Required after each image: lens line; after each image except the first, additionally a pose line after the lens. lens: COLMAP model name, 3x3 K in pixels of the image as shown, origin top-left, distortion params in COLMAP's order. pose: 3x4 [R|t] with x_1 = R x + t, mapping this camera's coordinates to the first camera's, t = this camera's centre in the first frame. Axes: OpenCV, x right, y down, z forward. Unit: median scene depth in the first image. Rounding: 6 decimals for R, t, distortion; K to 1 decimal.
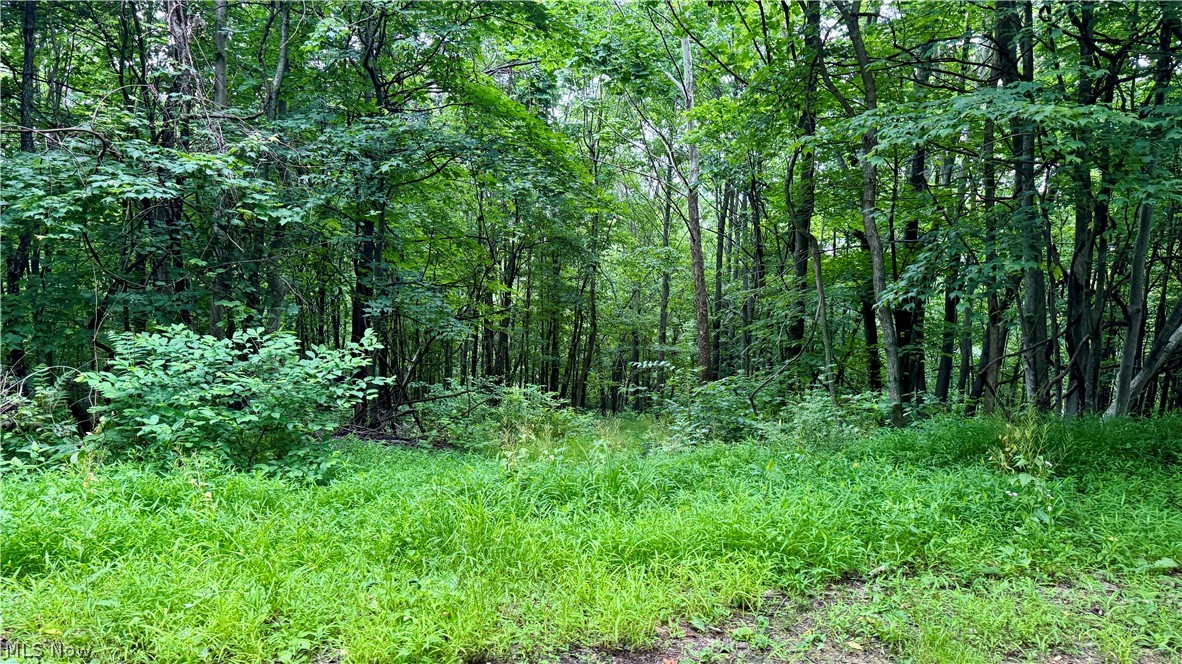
lens RADIAL K [[834.1, 0, 593.8], [0, 834.1, 333.7], [0, 0, 1]] dist [0.137822, -0.177922]
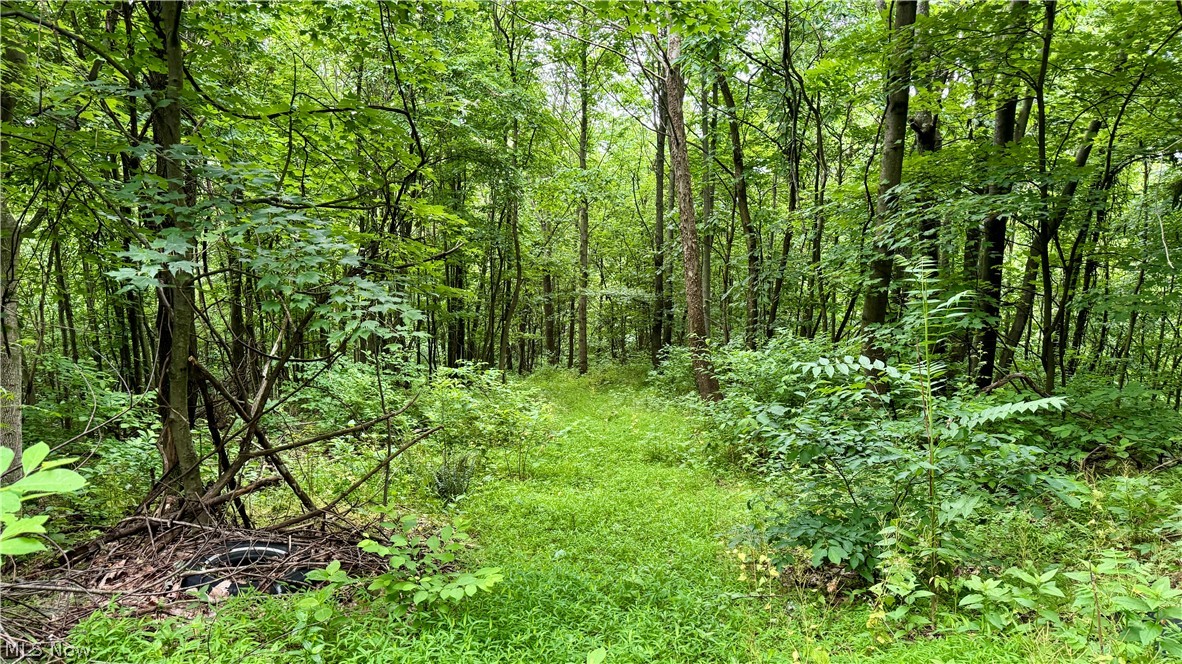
lens RADIAL K [[834.1, 0, 593.8], [0, 834.1, 333.7], [0, 0, 1]] dist [0.137822, -0.177922]
pose [[0.988702, -0.043347, 0.143488, -0.059974], [0.032366, 0.996428, 0.078000, -0.008818], [-0.146357, -0.072475, 0.986573, 0.294607]]
